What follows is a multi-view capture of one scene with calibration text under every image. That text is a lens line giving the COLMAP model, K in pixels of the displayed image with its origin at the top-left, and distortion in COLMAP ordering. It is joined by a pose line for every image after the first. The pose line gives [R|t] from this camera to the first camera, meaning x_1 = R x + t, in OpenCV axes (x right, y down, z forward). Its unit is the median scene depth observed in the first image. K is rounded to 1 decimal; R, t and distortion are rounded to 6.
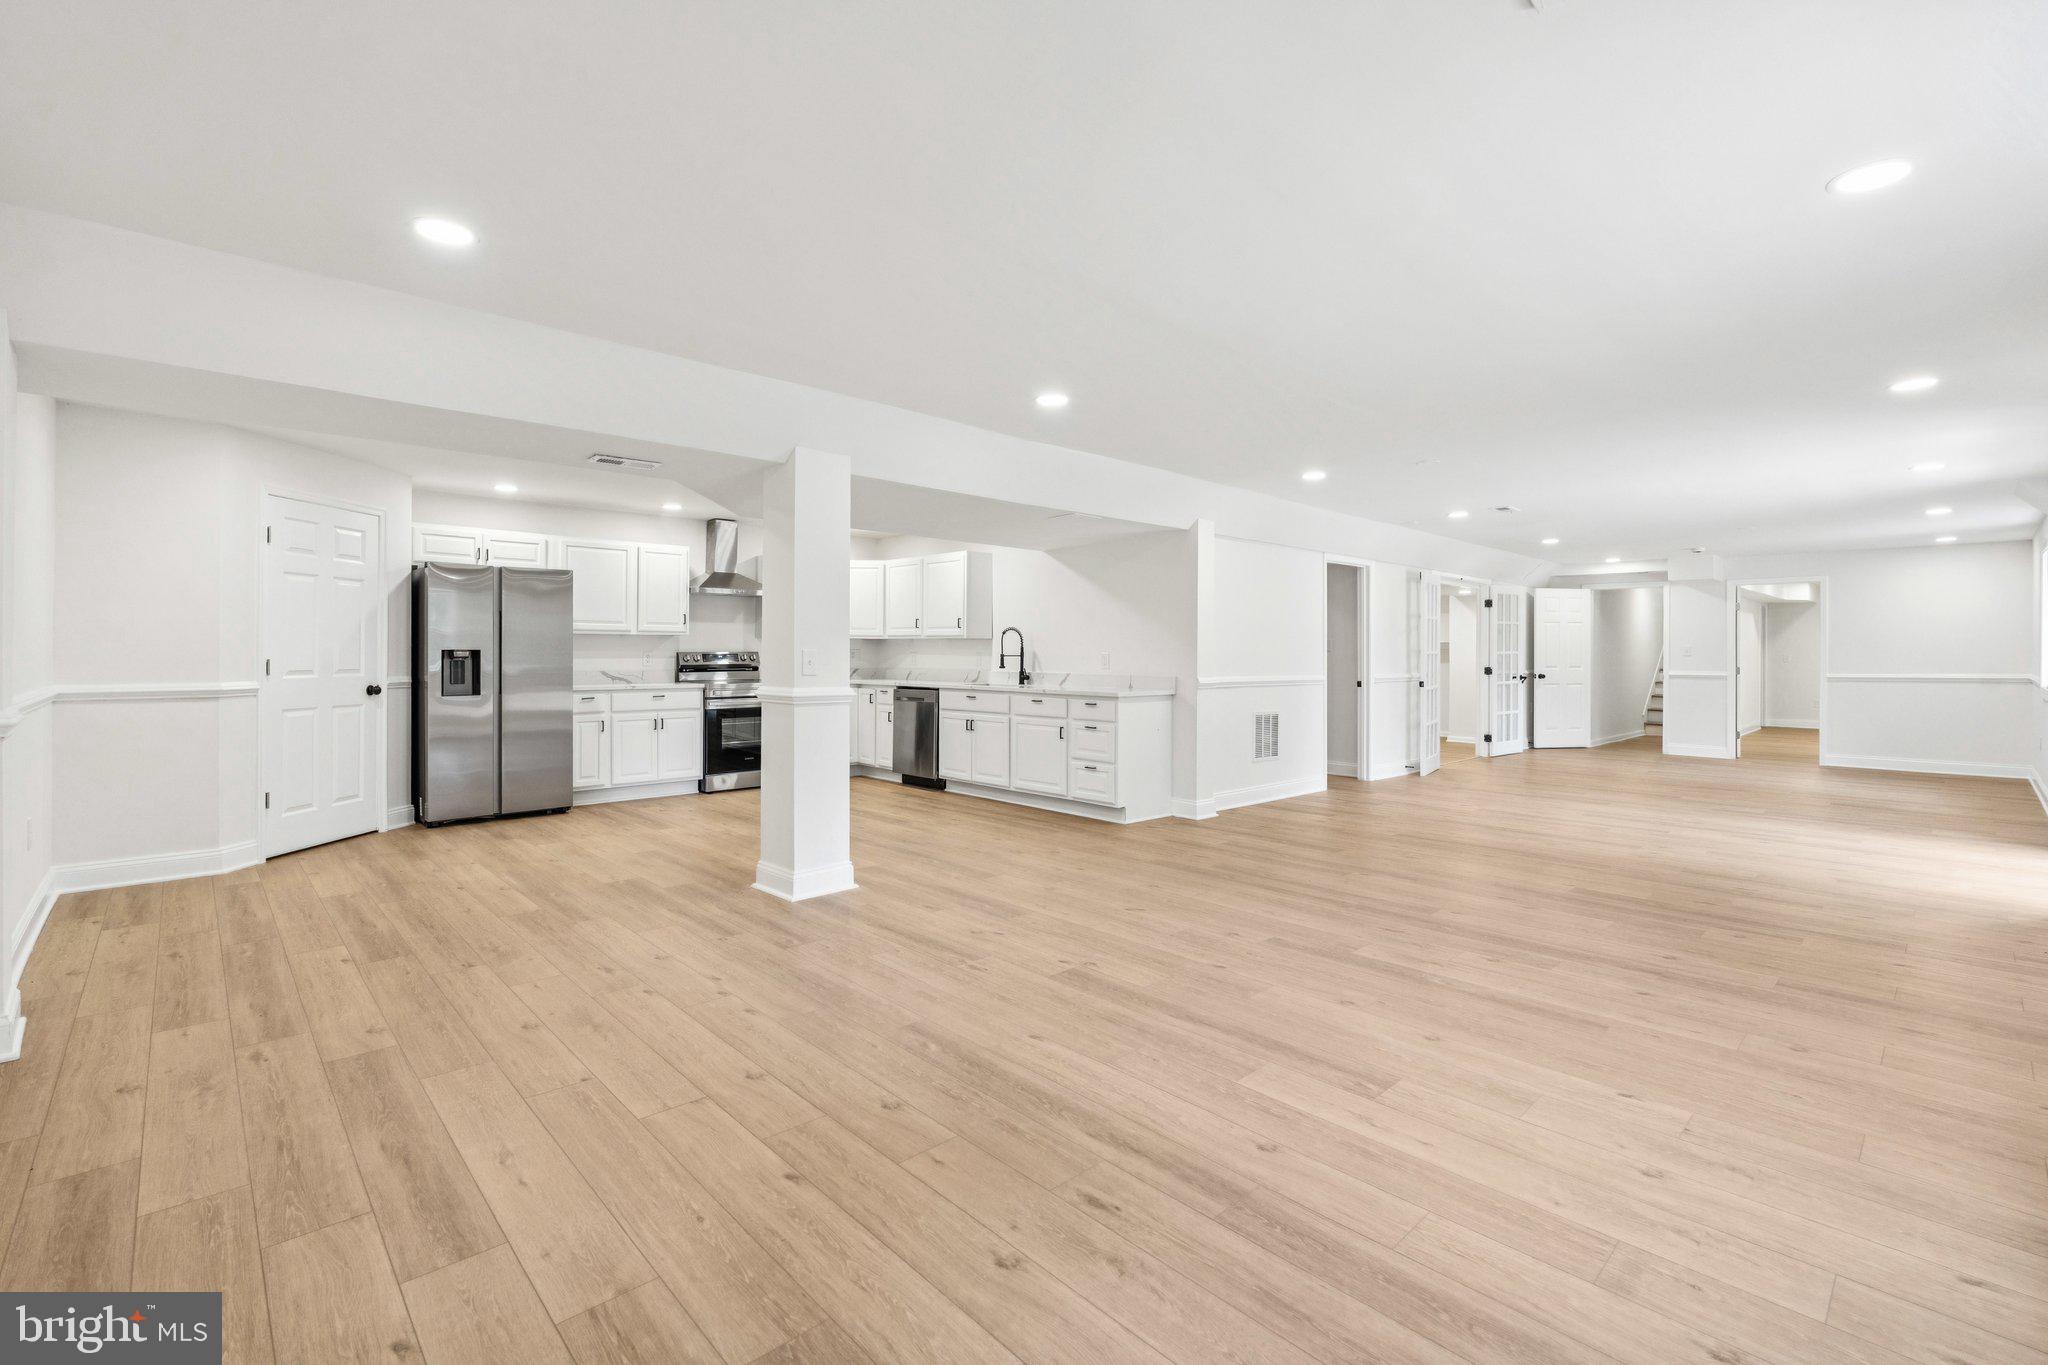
lens RADIAL K [[903.4, 0, 1016.9], [0, 903.4, 660.3], [0, 0, 1]] dist [0.000820, -0.000089]
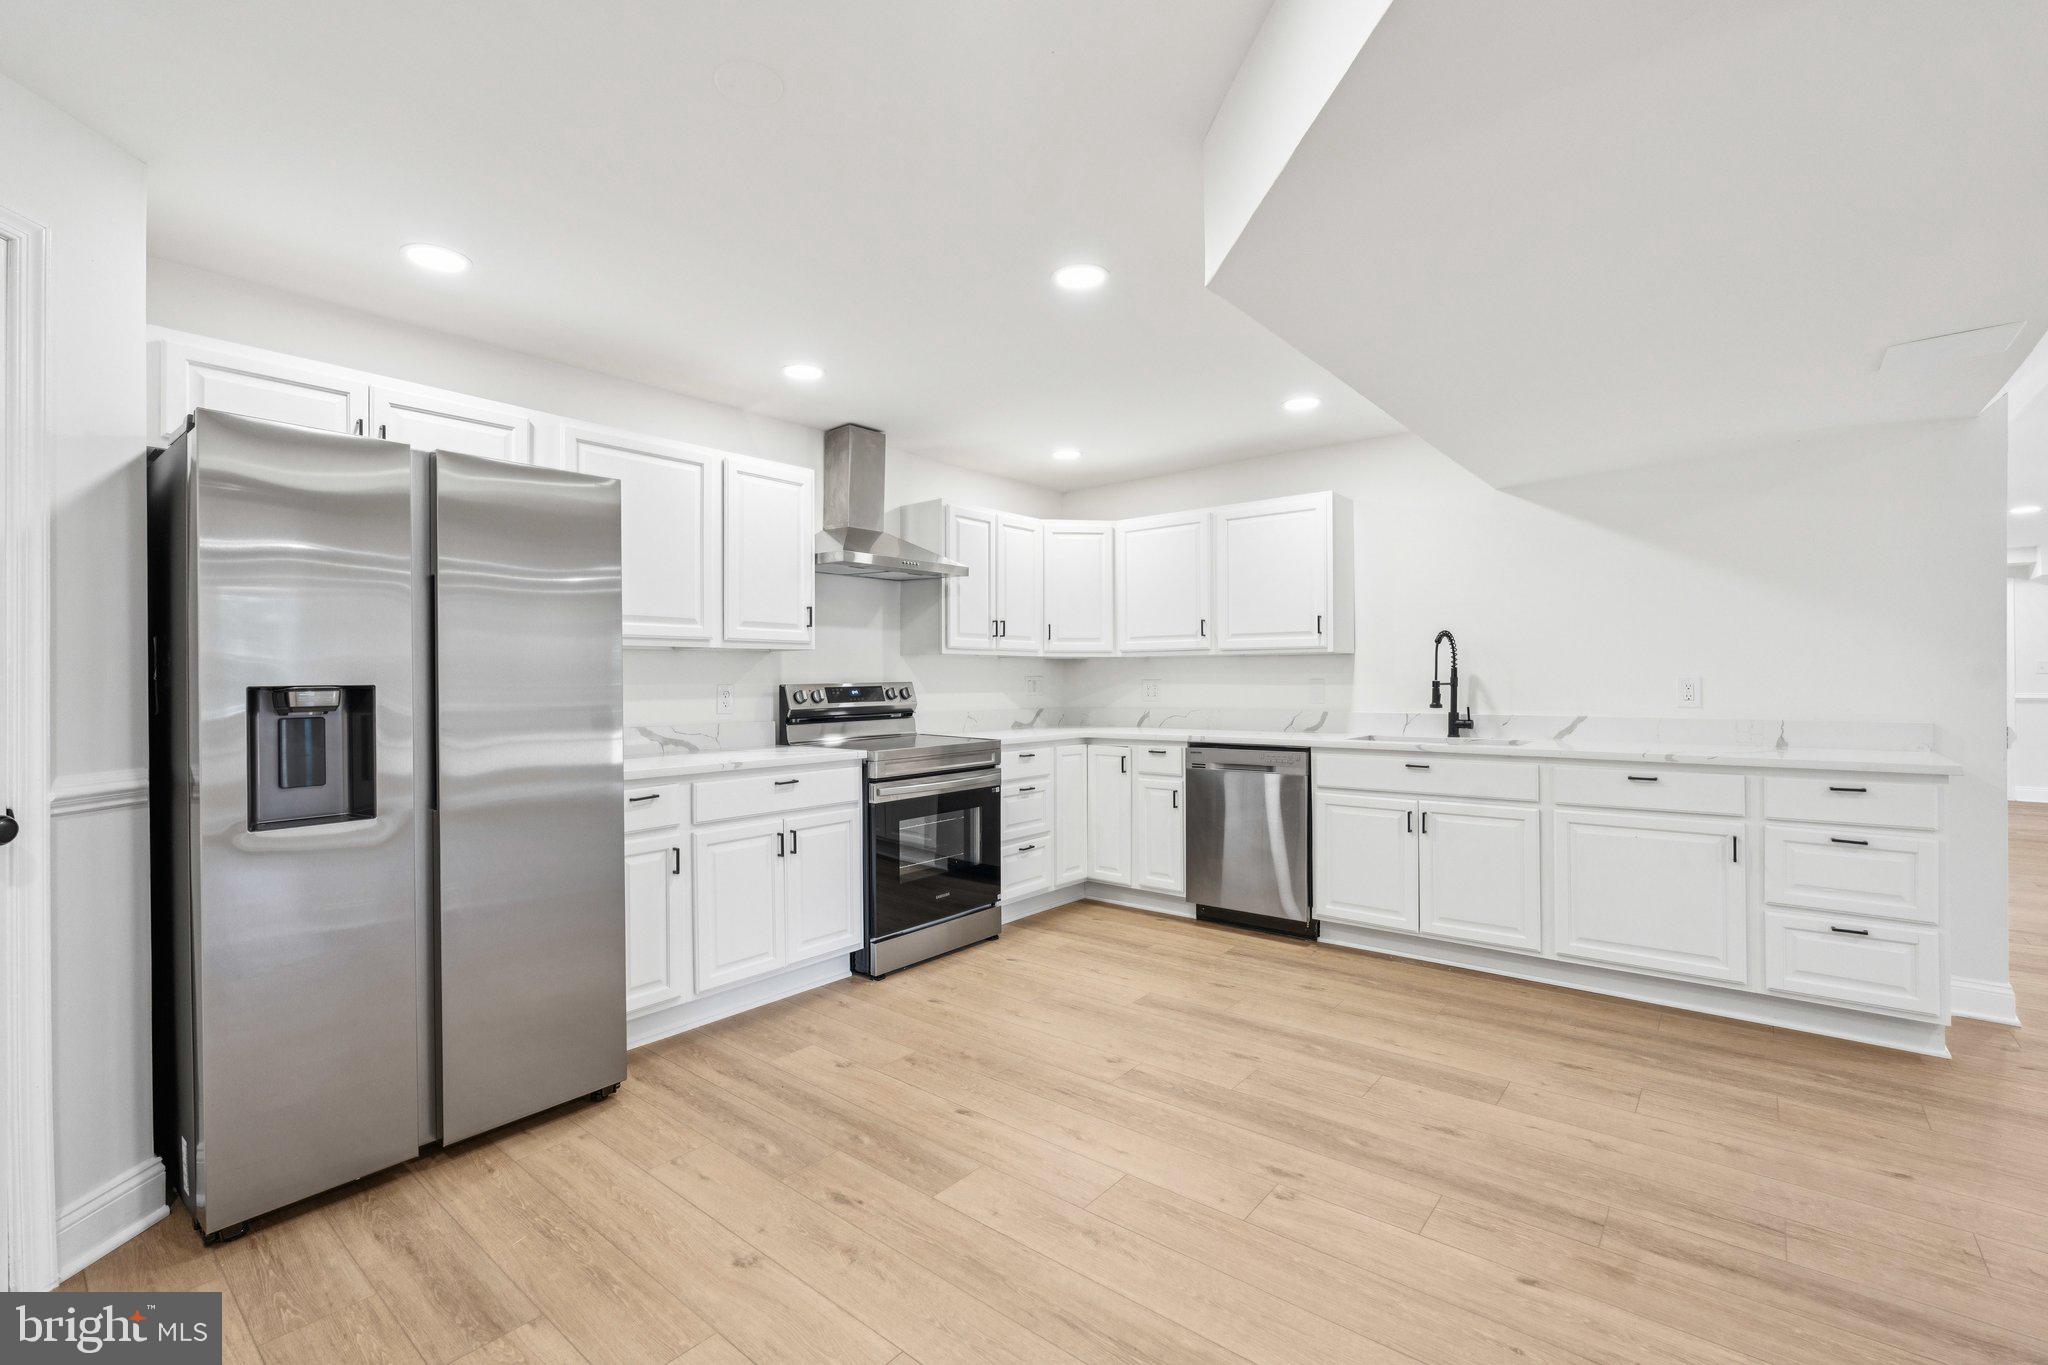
lens RADIAL K [[886.8, 0, 1024.0], [0, 886.8, 682.5], [0, 0, 1]] dist [-0.002719, -0.000596]
pose [[0.990877, -0.011798, 0.134252, -0.335297], [0.012546, 0.999910, -0.004730, -0.006854], [-0.134184, 0.006371, 0.990936, 0.538671]]
